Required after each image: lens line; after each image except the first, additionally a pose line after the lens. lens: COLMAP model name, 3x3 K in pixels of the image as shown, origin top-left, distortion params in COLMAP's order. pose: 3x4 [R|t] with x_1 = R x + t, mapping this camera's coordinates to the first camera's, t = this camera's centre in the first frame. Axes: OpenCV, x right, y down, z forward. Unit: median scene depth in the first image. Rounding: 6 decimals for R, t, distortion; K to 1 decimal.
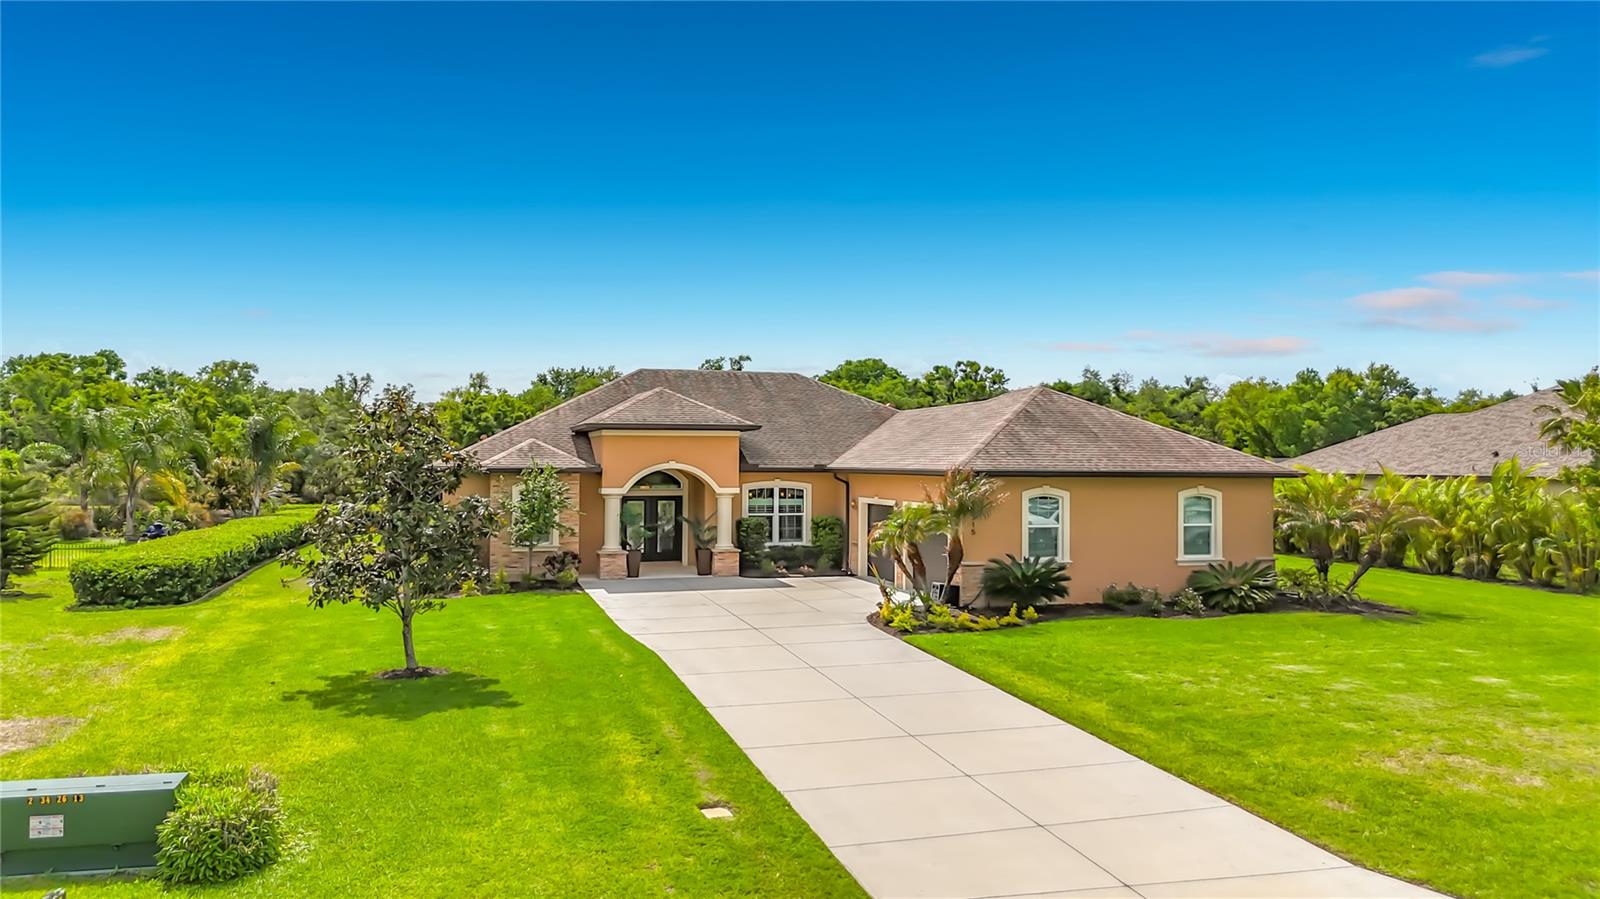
lens RADIAL K [[1201.7, 0, 799.8], [0, 1201.7, 504.0], [0, 0, 1]] dist [0.061621, -0.062159]
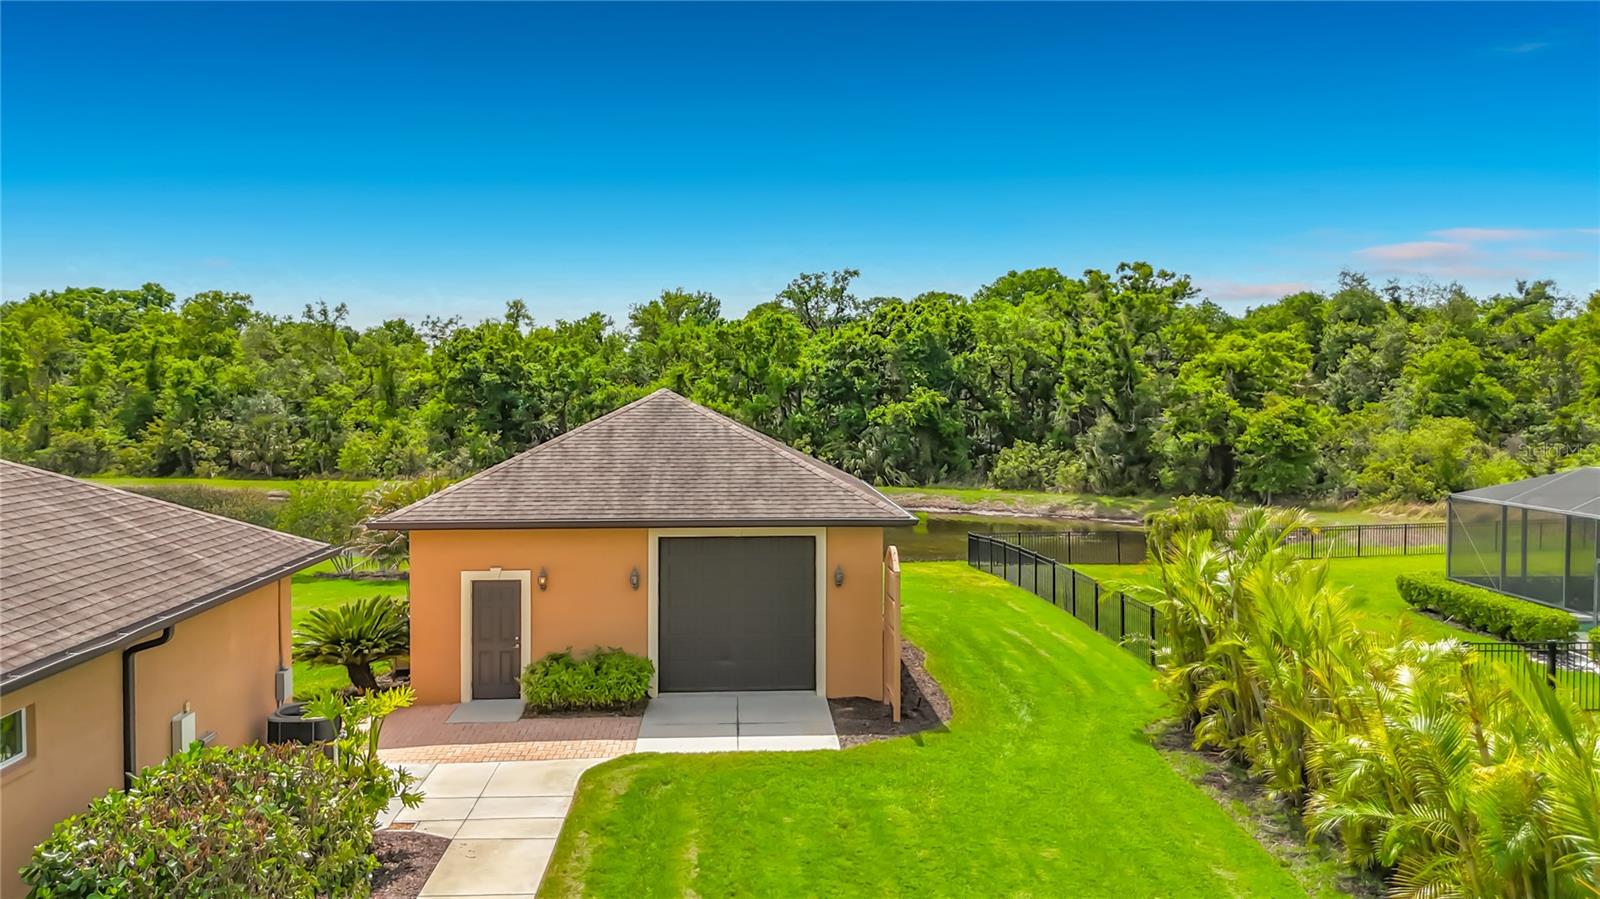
lens RADIAL K [[1201.7, 0, 810.0], [0, 1201.7, 495.0], [0, 0, 1]] dist [0.061621, -0.062159]
pose [[0.974430, 0.014238, -0.224241, 0.146616], [-0.002813, 0.998685, 0.051187, -0.033737], [0.224675, -0.049247, 0.973188, 0.407743]]
